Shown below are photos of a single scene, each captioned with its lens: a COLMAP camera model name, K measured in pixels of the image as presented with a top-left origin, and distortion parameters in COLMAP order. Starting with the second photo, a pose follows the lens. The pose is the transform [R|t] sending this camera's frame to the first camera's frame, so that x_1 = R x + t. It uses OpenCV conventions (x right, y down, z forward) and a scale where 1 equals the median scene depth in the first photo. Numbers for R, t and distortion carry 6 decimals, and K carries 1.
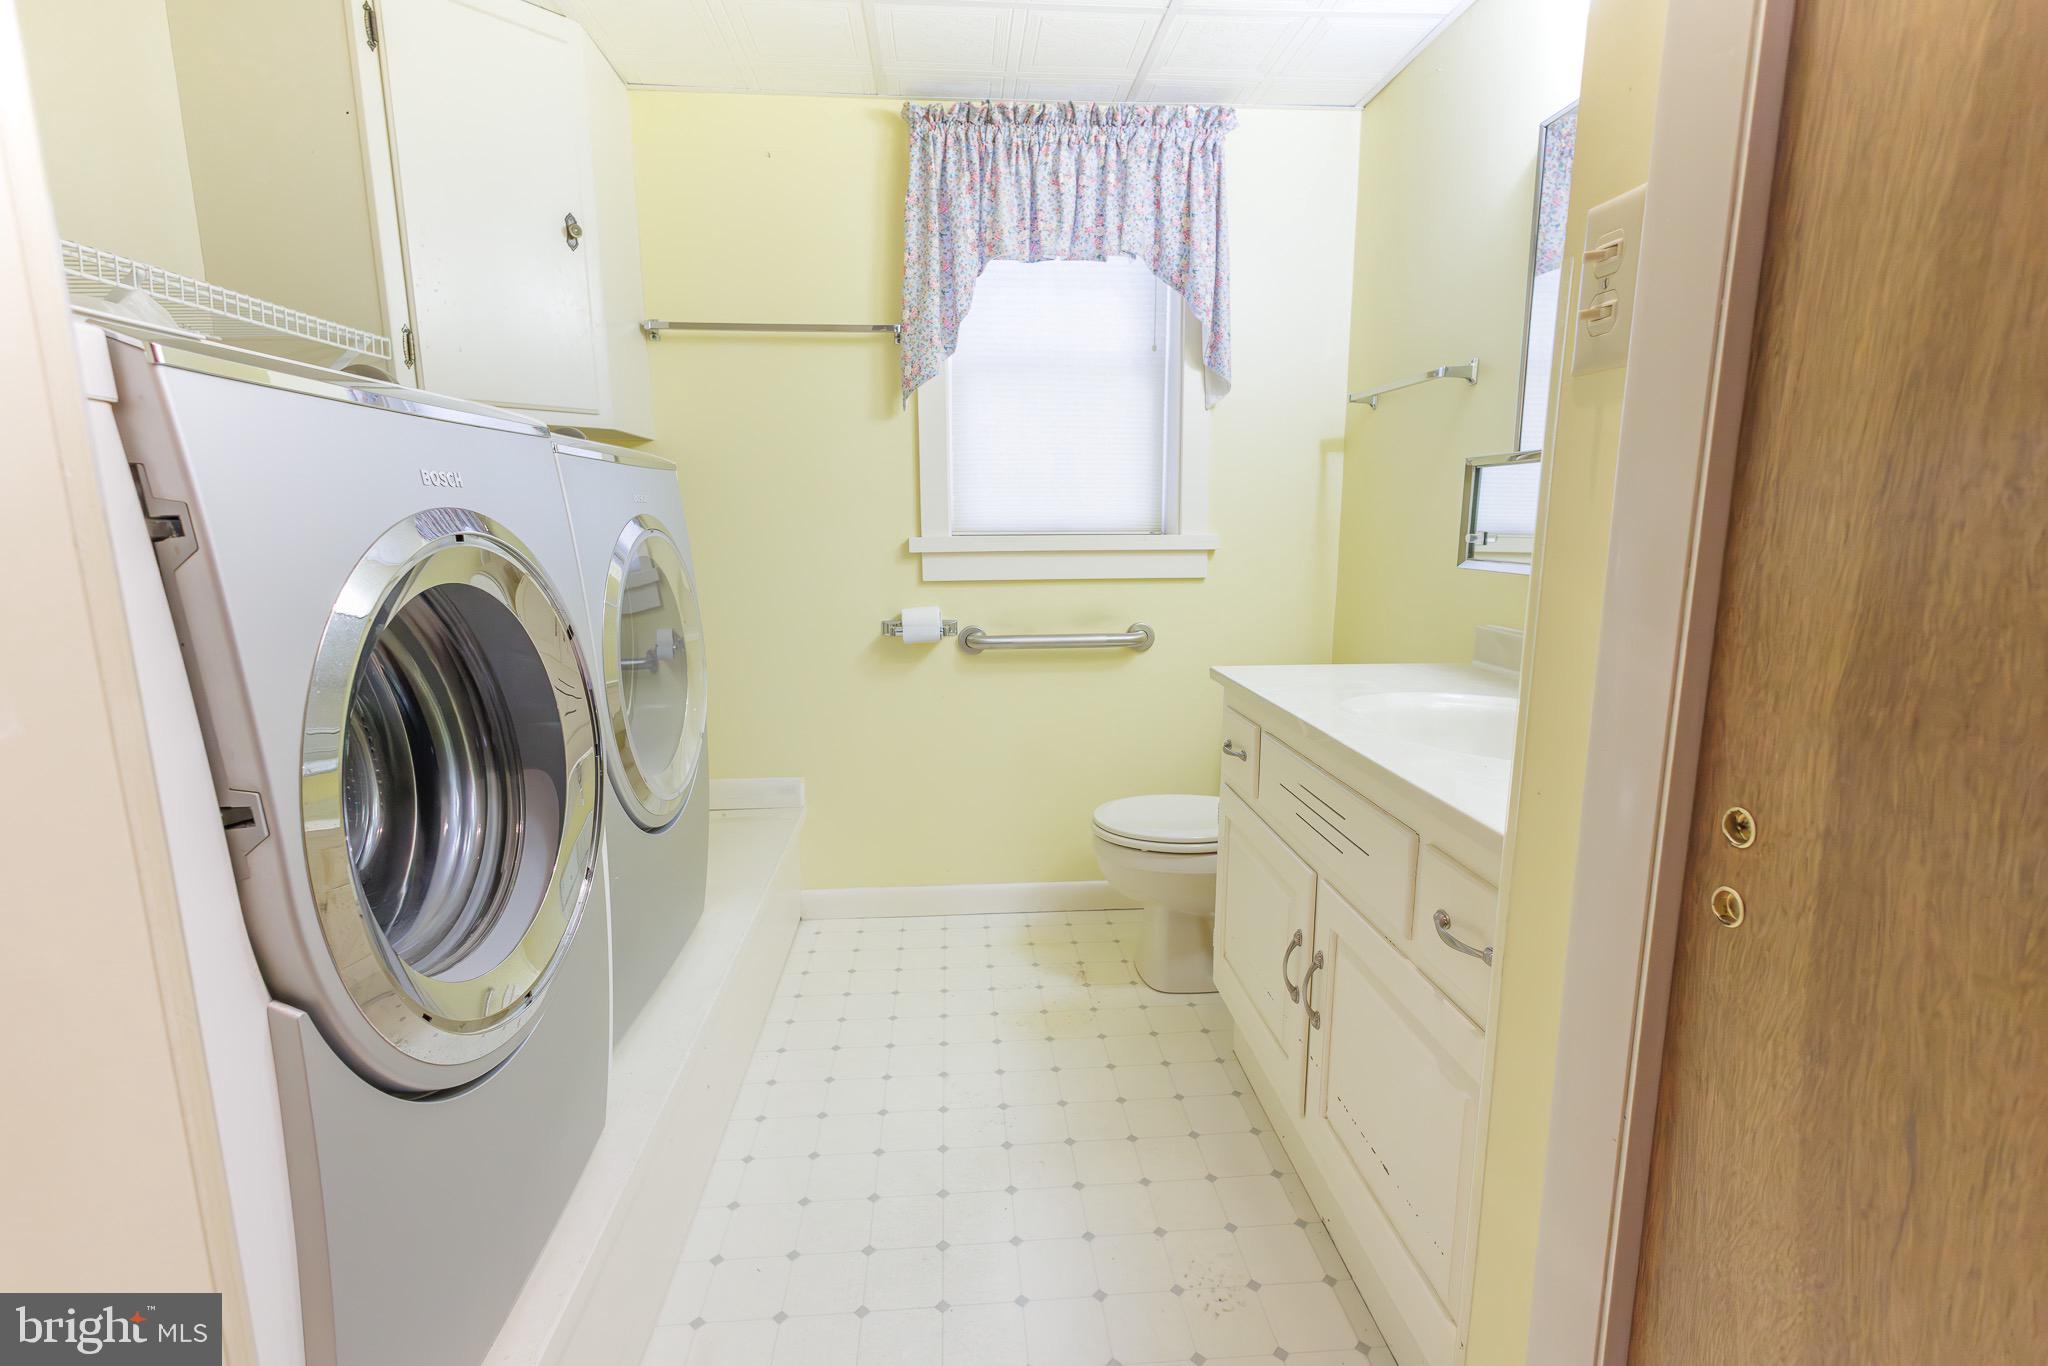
lens RADIAL K [[944.7, 0, 1024.0], [0, 944.7, 676.6], [0, 0, 1]] dist [0.014372, -0.003553]
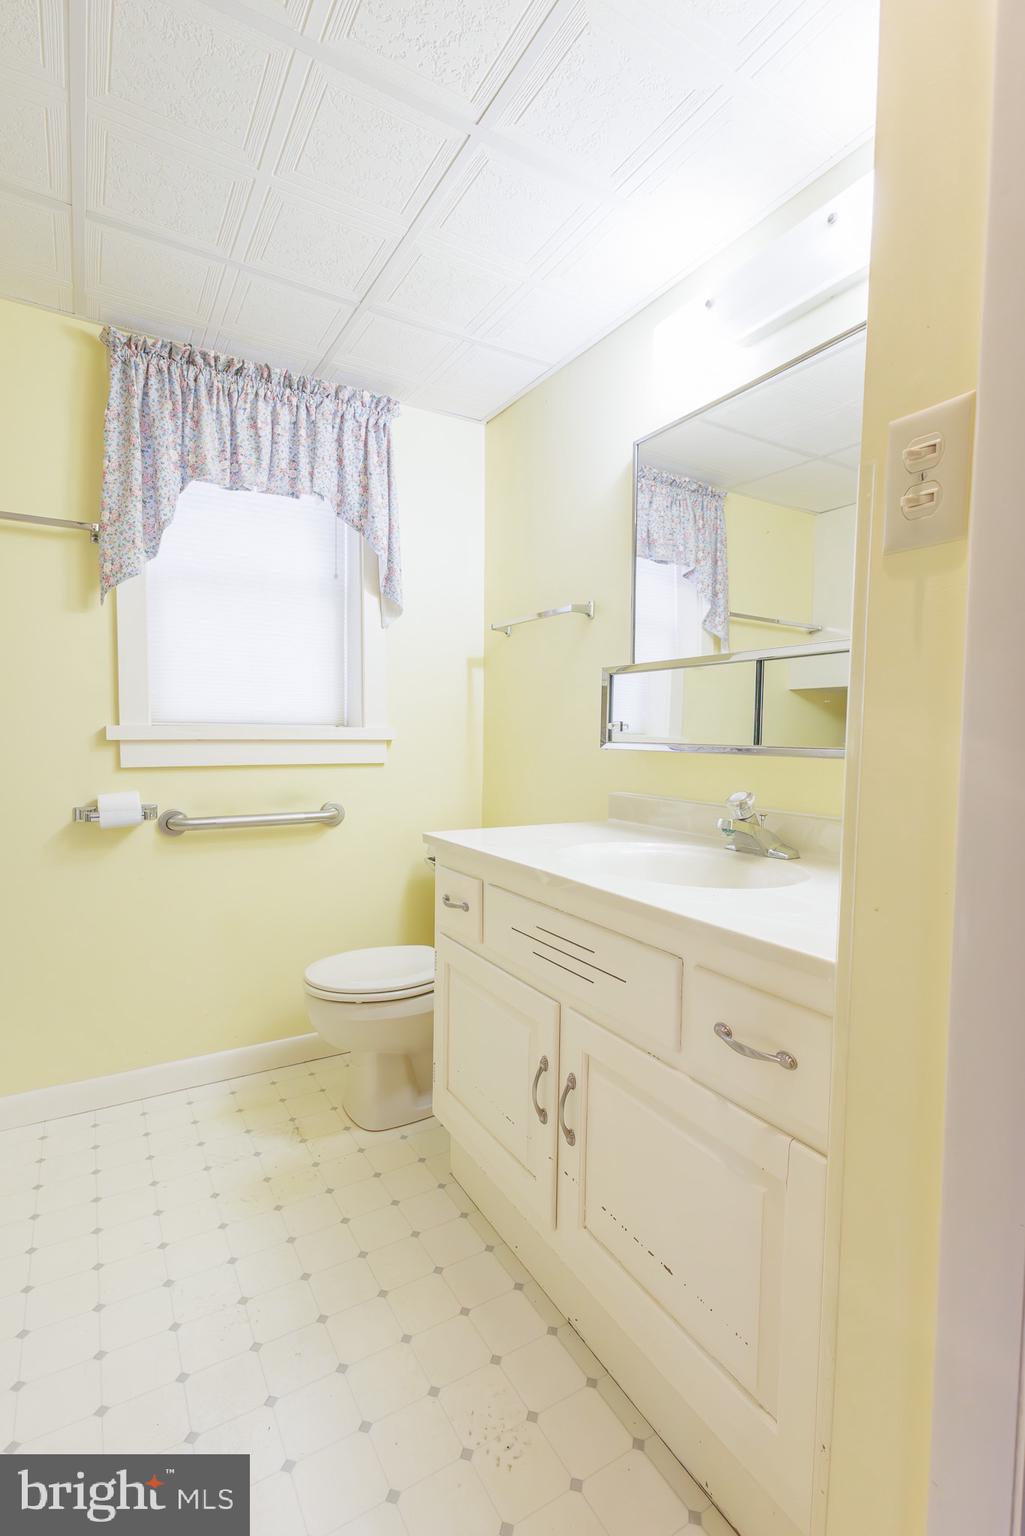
lens RADIAL K [[708.6, 0, 513.7], [0, 708.6, 765.8], [0, 0, 1]] dist [0.014372, -0.003553]
pose [[0.896703, -0.009134, 0.442538, -0.093201], [0.060999, 0.992798, -0.103108, 0.004602], [-0.438410, 0.119451, 0.890802, 0.168237]]
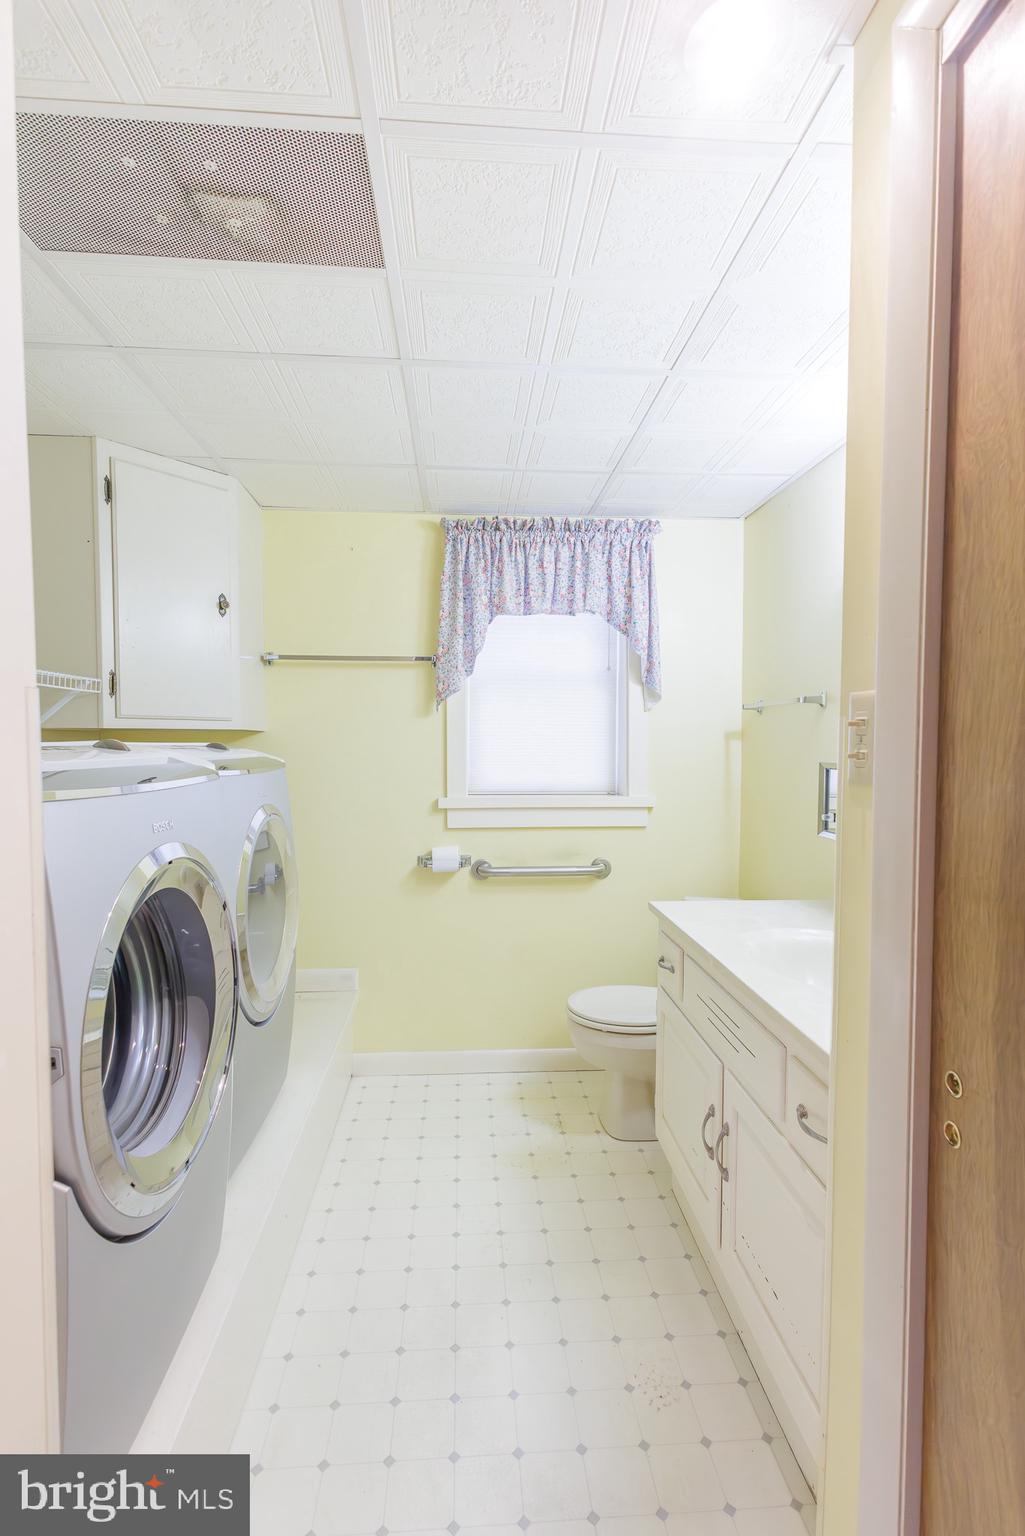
lens RADIAL K [[708.6, 0, 509.6], [0, 708.6, 768.3], [0, 0, 1]] dist [0.014372, -0.003553]
pose [[0.999908, 0.007038, -0.011615, -0.002017], [-0.008544, 0.990786, -0.135165, -0.066216], [0.010556, 0.135251, 0.990755, -0.096443]]
